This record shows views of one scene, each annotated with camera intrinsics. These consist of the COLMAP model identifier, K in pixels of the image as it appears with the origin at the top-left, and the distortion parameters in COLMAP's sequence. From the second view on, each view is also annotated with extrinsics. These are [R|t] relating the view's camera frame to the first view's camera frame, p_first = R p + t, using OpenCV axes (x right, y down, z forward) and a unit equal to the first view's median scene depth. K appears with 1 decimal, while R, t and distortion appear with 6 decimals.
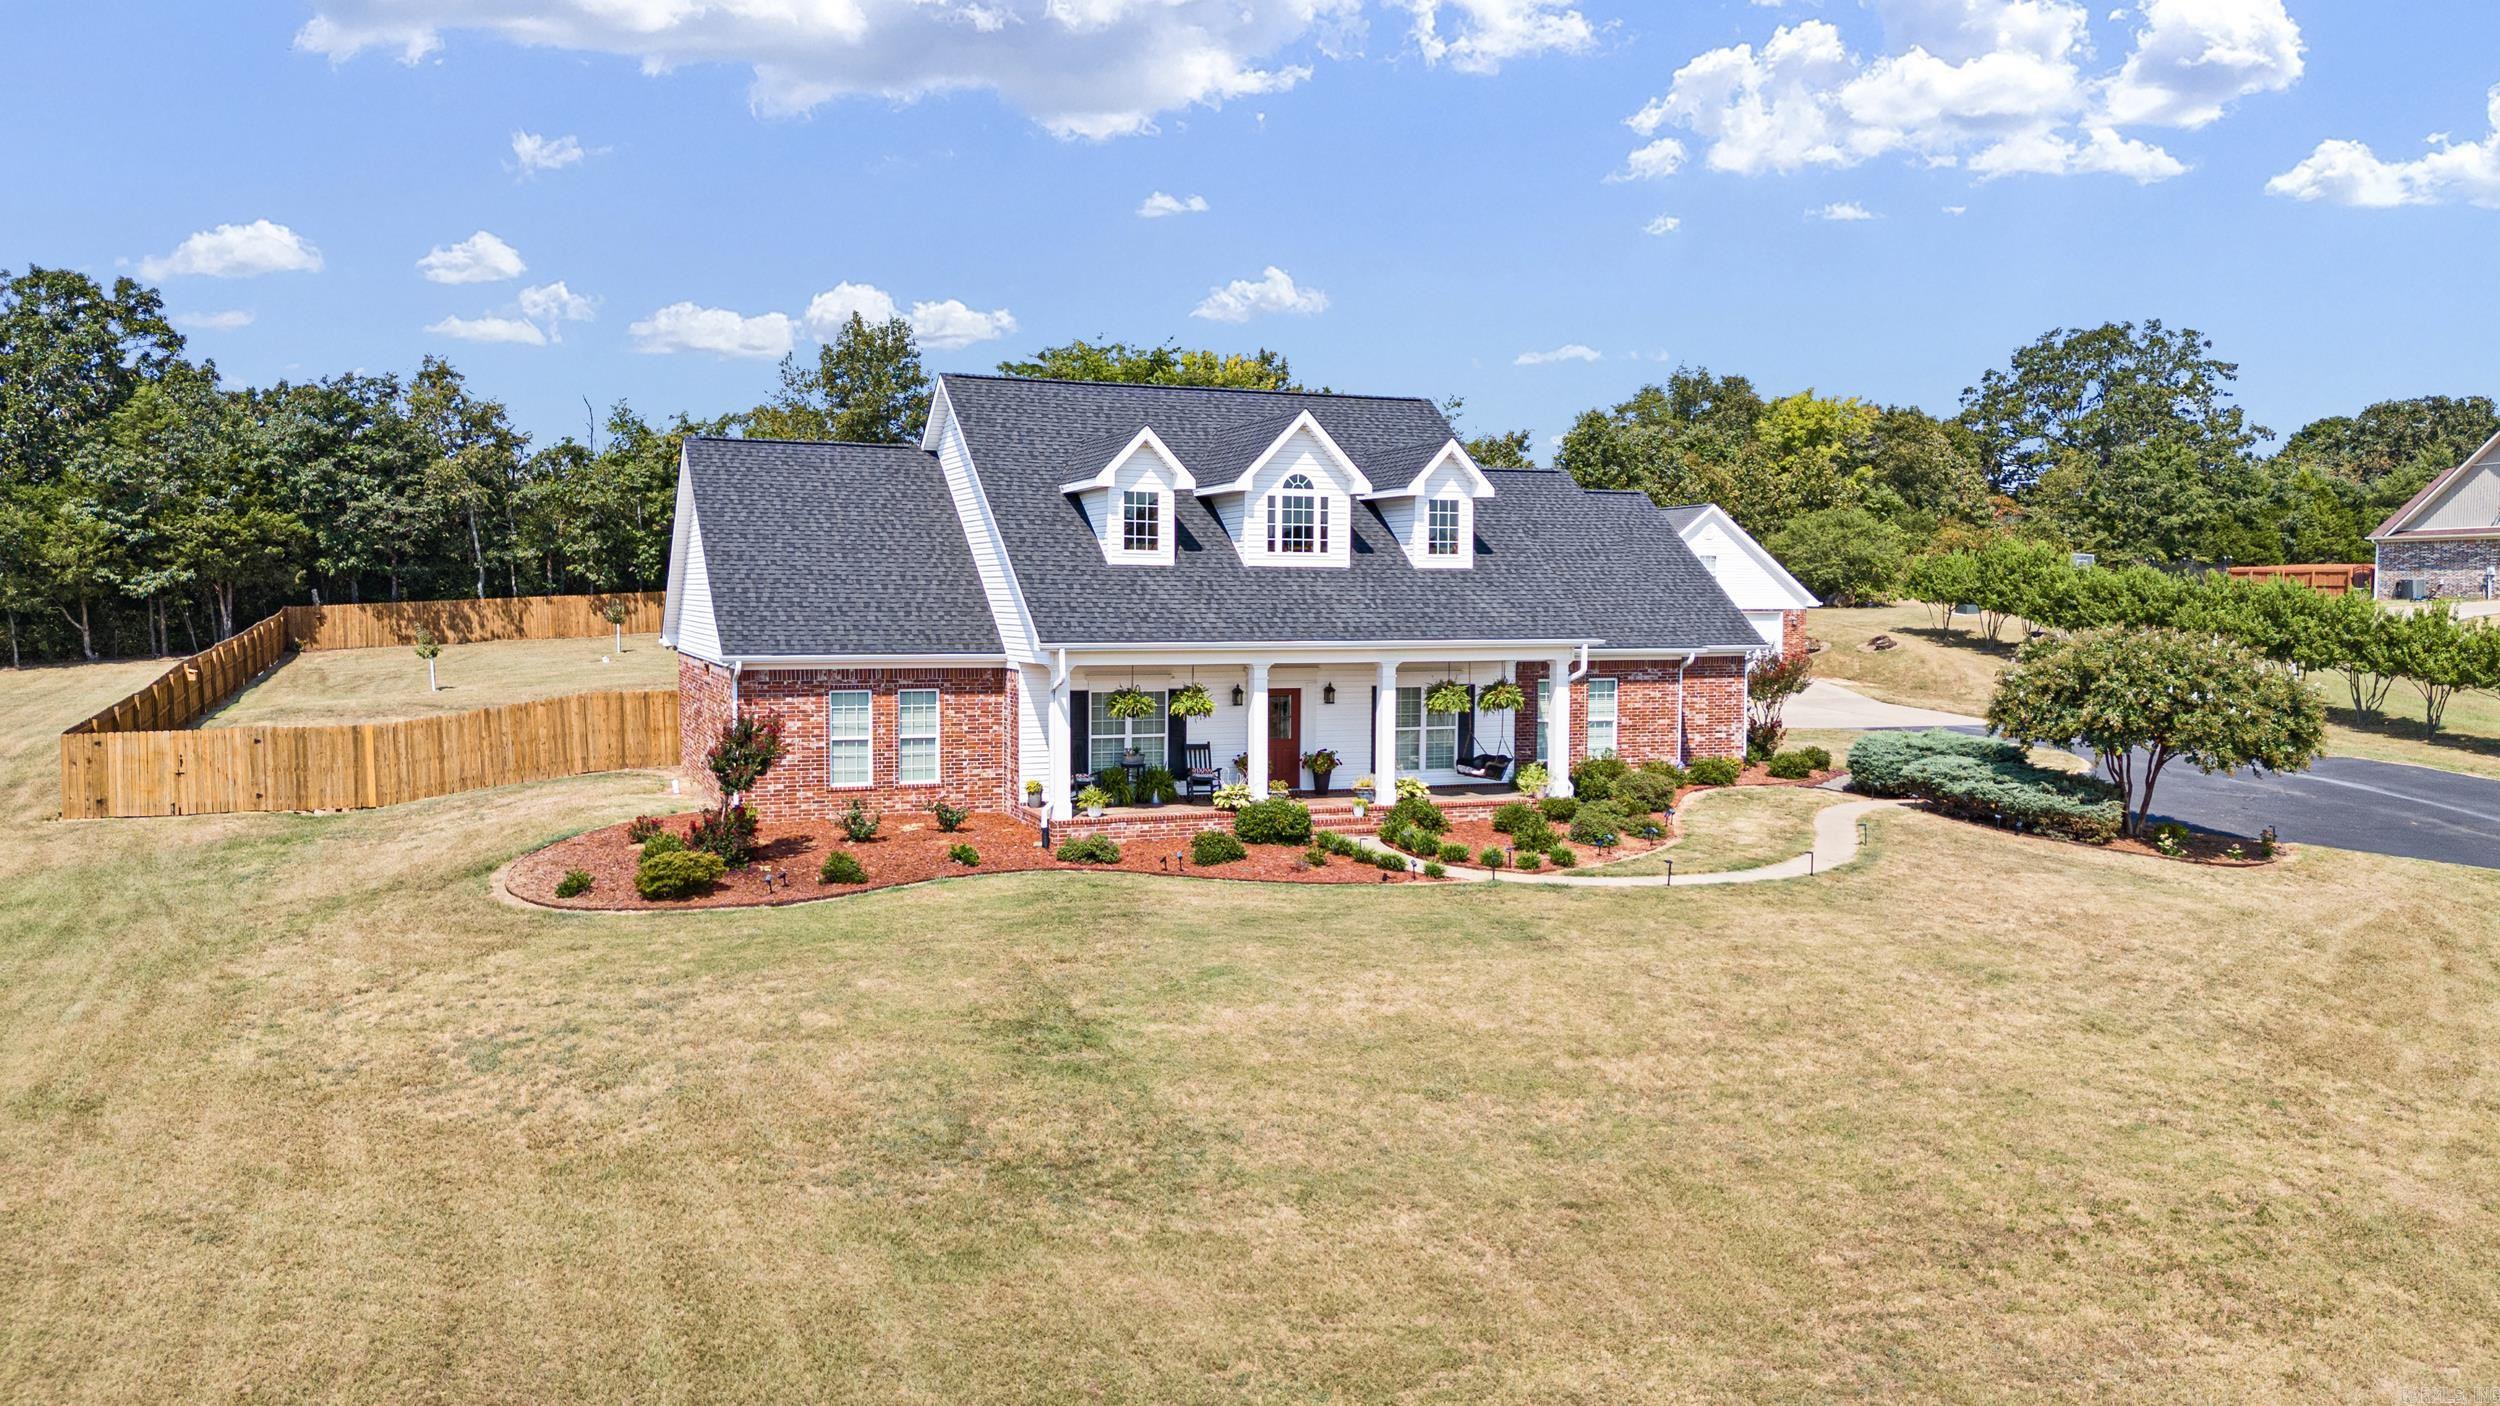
lens RADIAL K [[1873.6, 0, 1233.3], [0, 1873.6, 697.8], [0, 0, 1]] dist [0.045219, -0.026315]
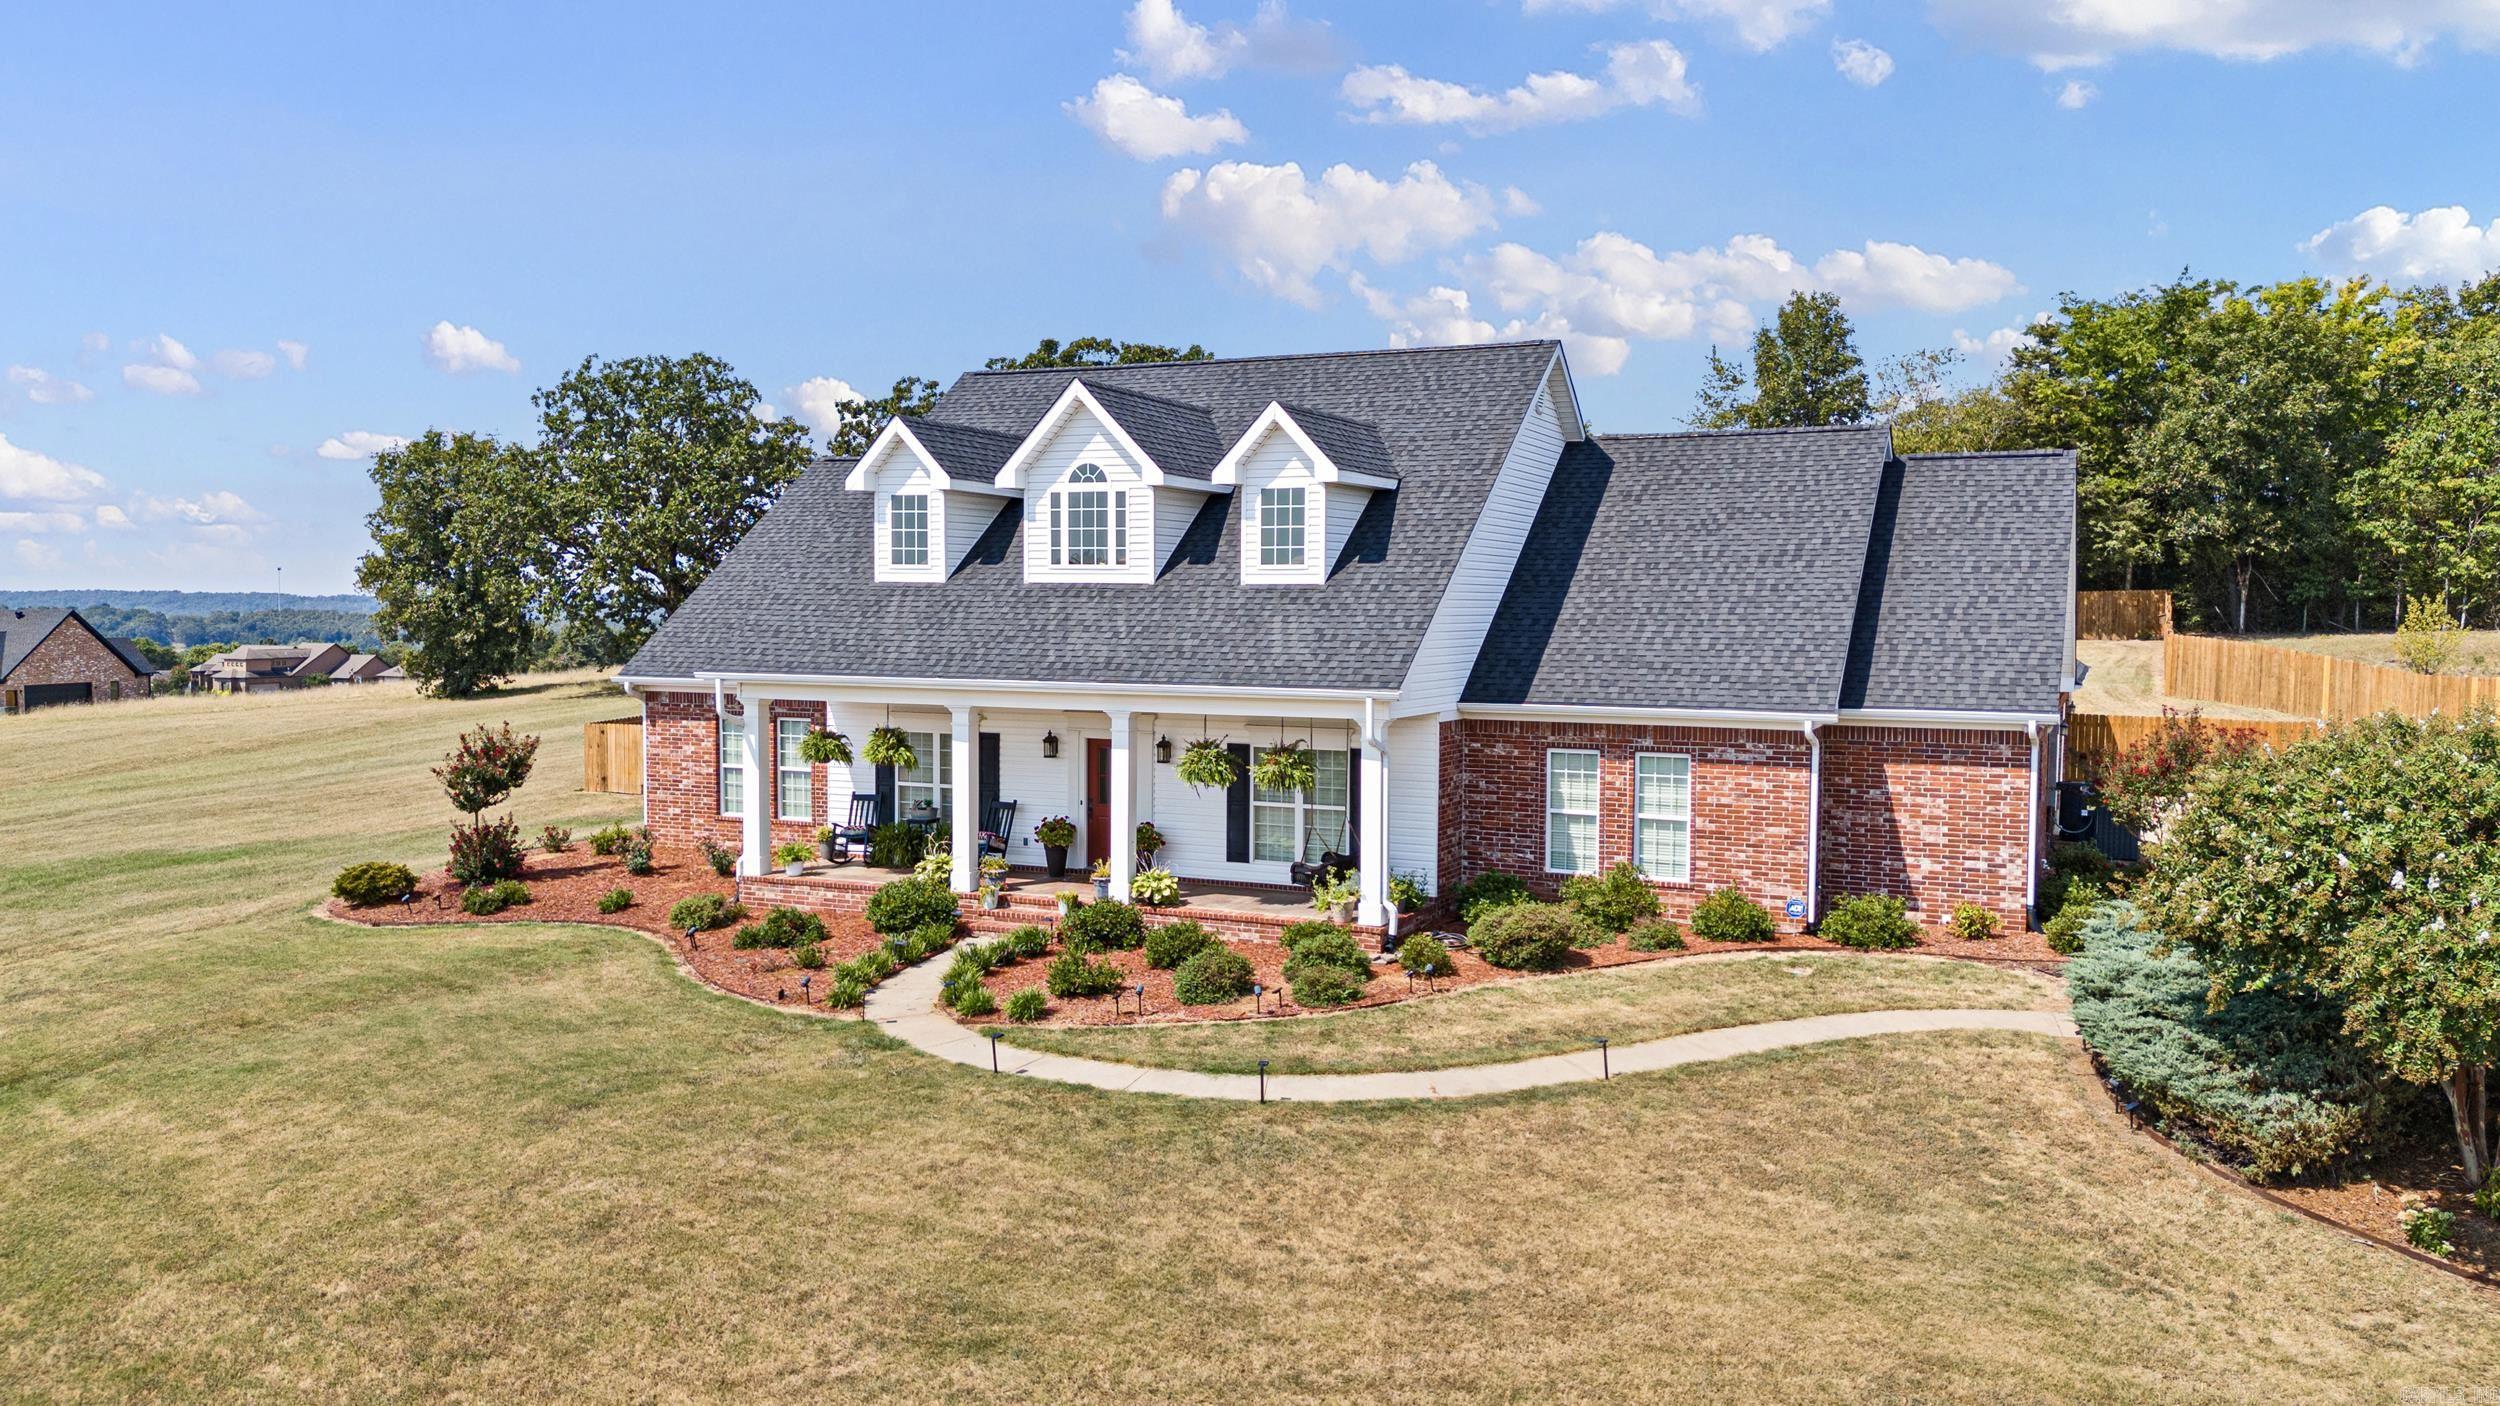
lens RADIAL K [[1873.6, 0, 1255.2], [0, 1873.6, 686.8], [0, 0, 1]] dist [0.045219, -0.026315]
pose [[0.676833, 0.035660, -0.735272, 0.647629], [-0.043797, 0.999007, 0.008136, -0.036485], [0.734833, 0.026696, 0.677723, 0.526392]]
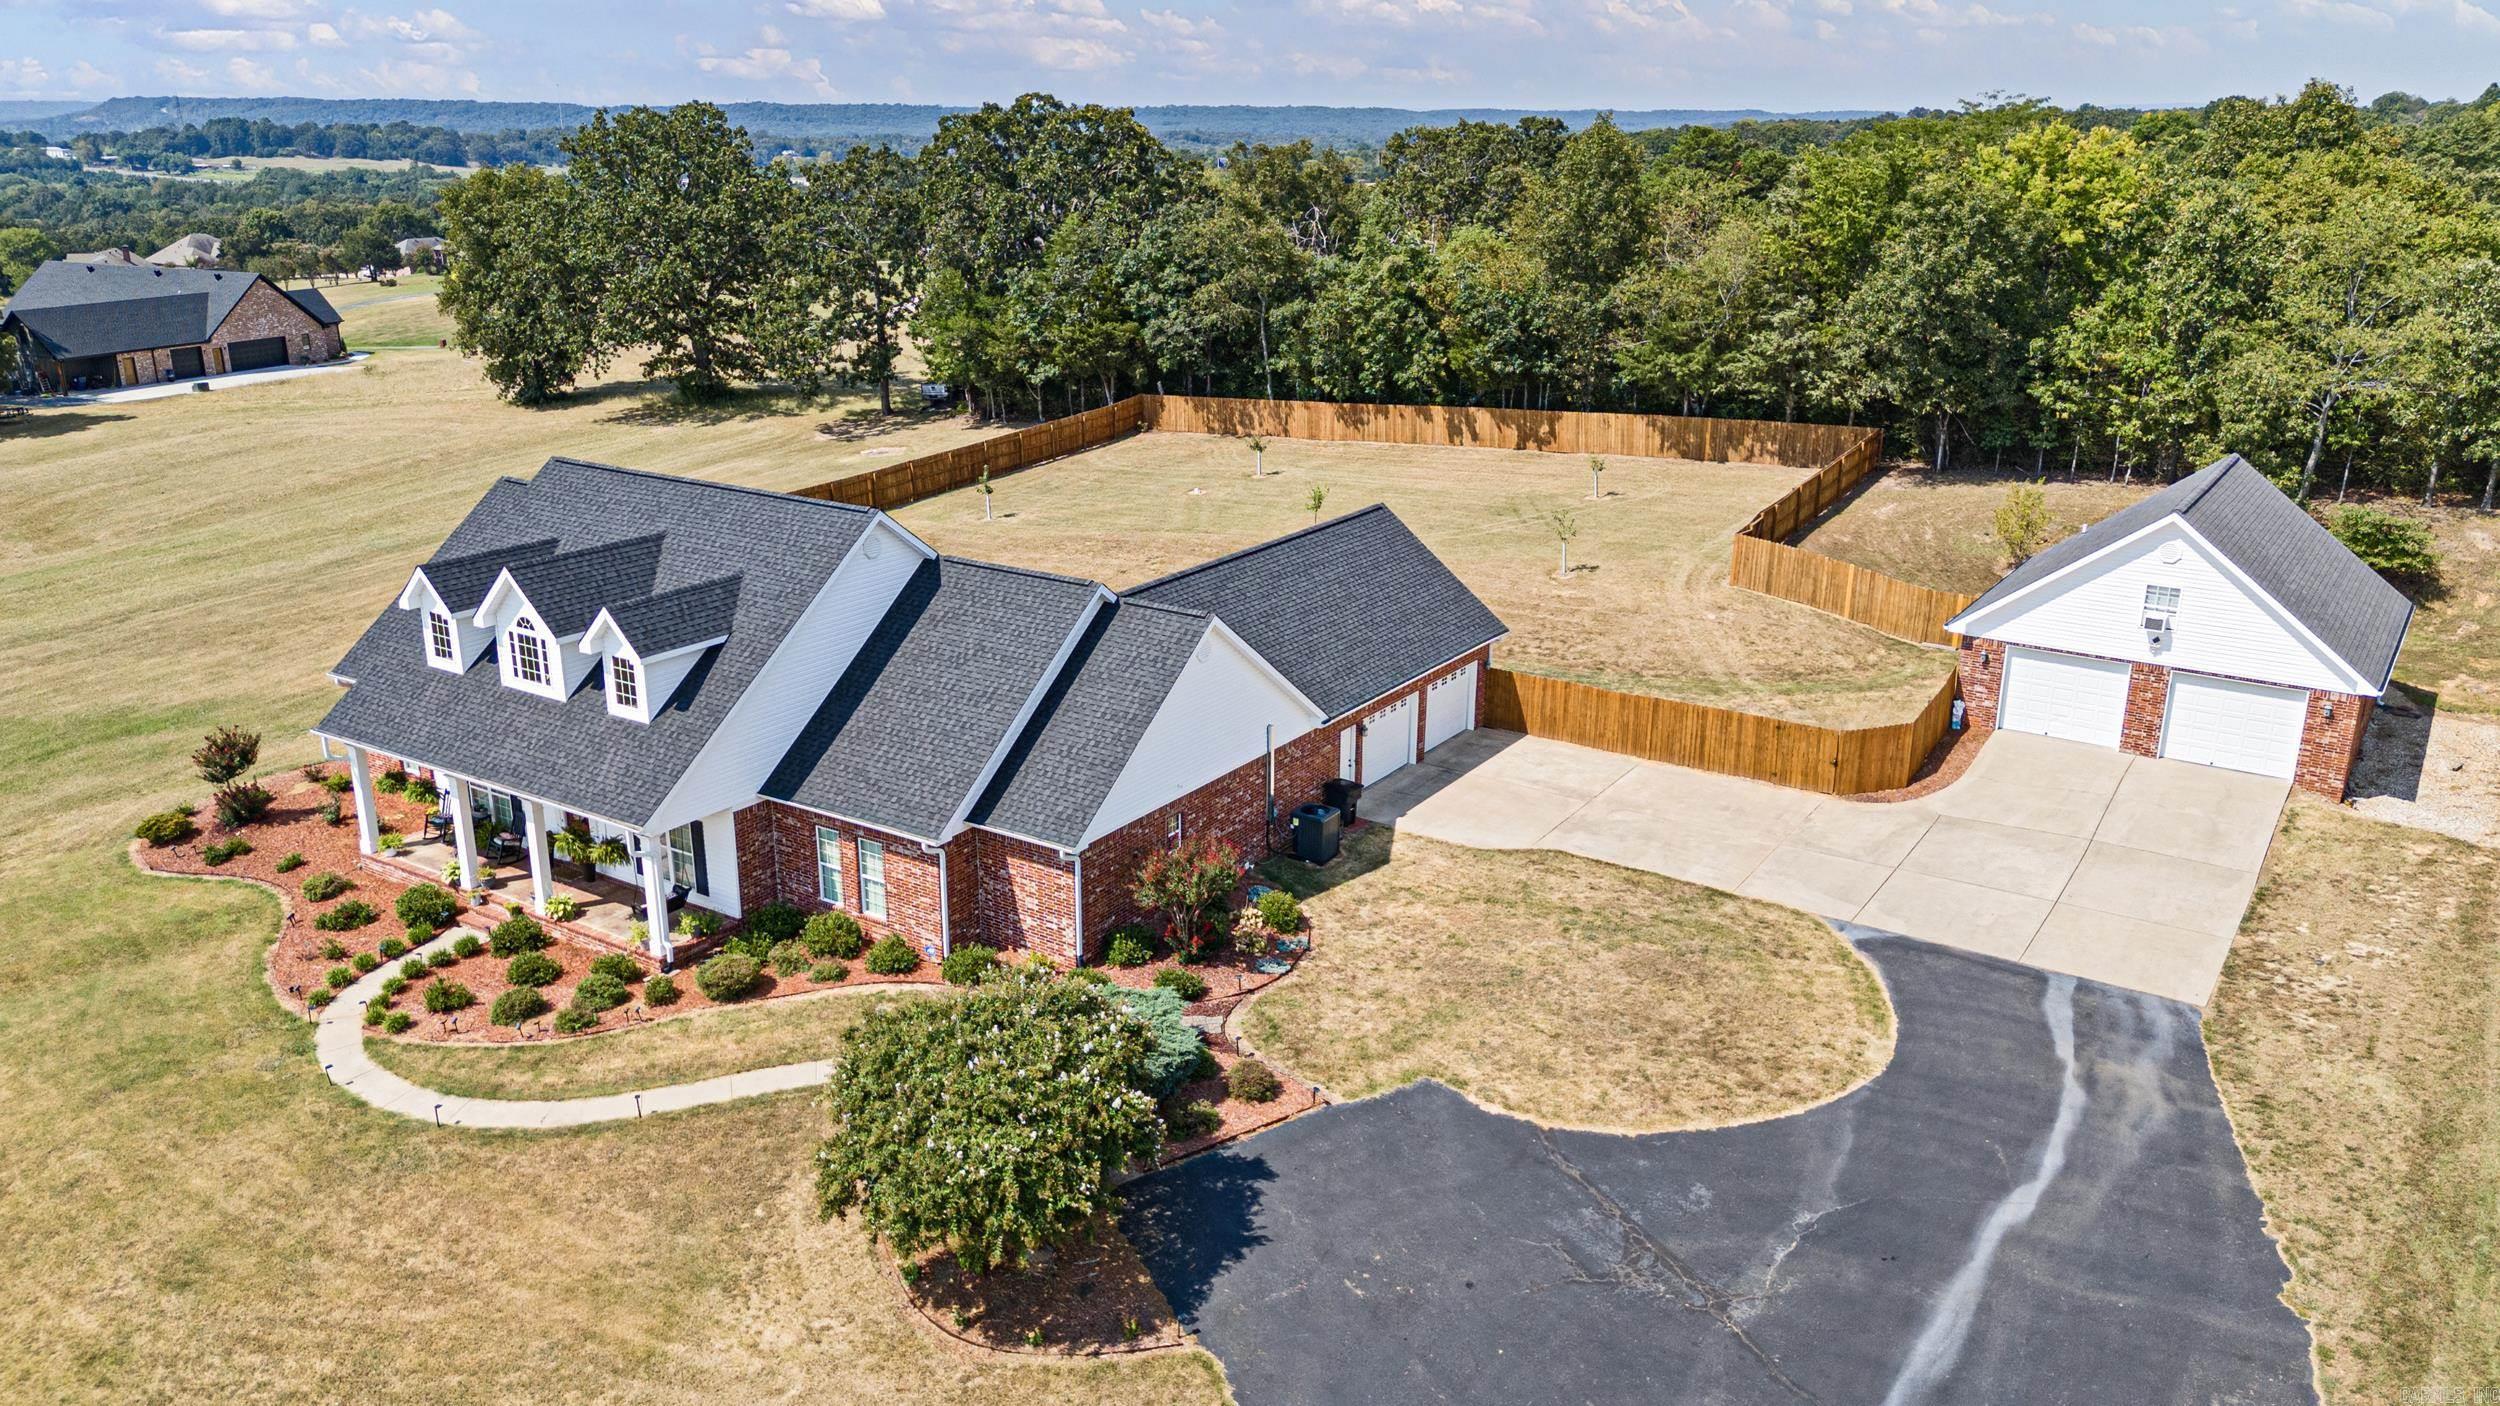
lens RADIAL K [[1873.6, 0, 1253.9], [0, 1873.6, 726.0], [0, 0, 1]] dist [0.045219, -0.026315]
pose [[0.564277, 0.257611, -0.784365, 1.198403], [-0.046766, 0.958519, 0.281165, -0.397126], [0.824260, -0.121973, 0.552917, 0.717460]]
